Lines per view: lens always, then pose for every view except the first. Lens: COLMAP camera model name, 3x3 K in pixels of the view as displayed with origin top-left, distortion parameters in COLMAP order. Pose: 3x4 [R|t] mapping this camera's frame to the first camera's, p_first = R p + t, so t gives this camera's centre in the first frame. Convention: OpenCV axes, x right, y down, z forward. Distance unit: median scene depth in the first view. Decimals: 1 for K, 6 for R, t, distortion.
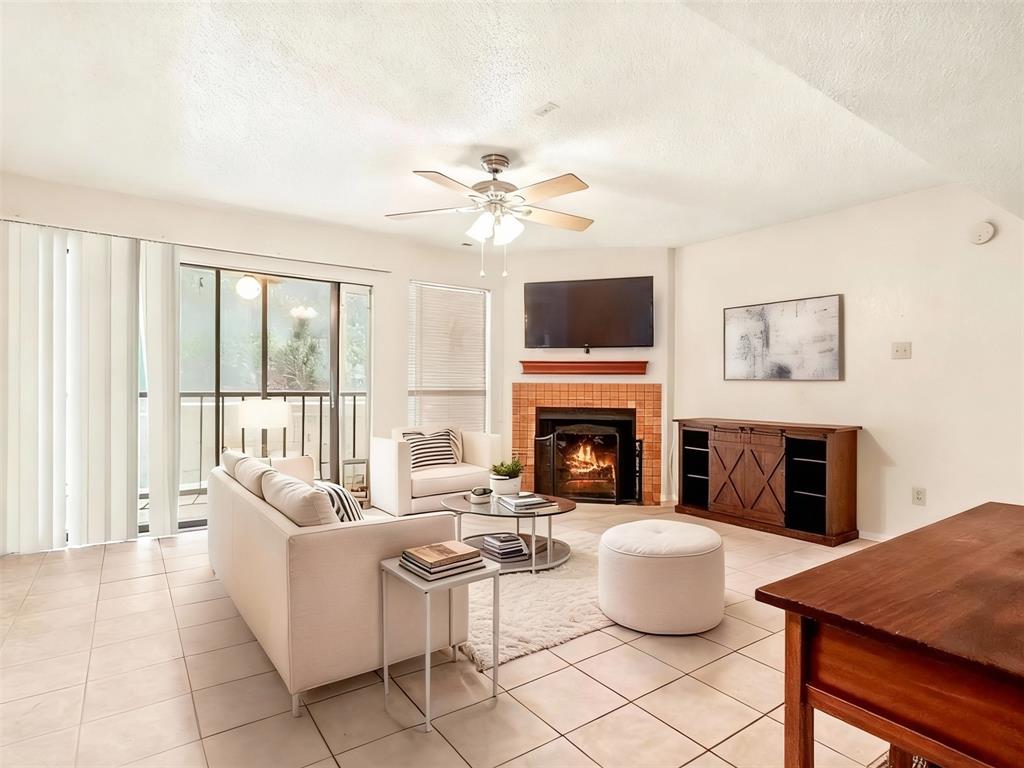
lens RADIAL K [[553.4, 0, 512.3], [0, 553.4, 384.8], [0, 0, 1]] dist [-0.005358, 0.000344]
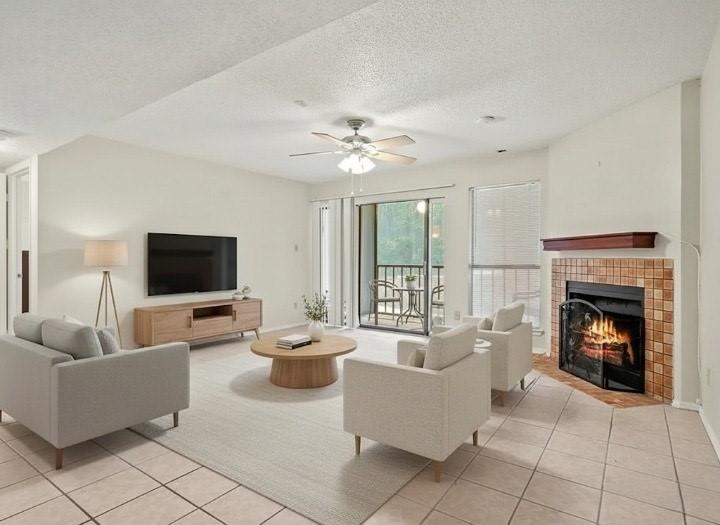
lens RADIAL K [[389.9, 0, 368.7], [0, 389.9, 263.5], [0, 0, 1]] dist [0.004508, 0.001306]
pose [[0.338067, 0.004821, -0.941110, 0.652678], [0.001745, 0.999982, 0.005750, 0.001124], [0.941121, -0.003587, 0.338052, 0.391934]]
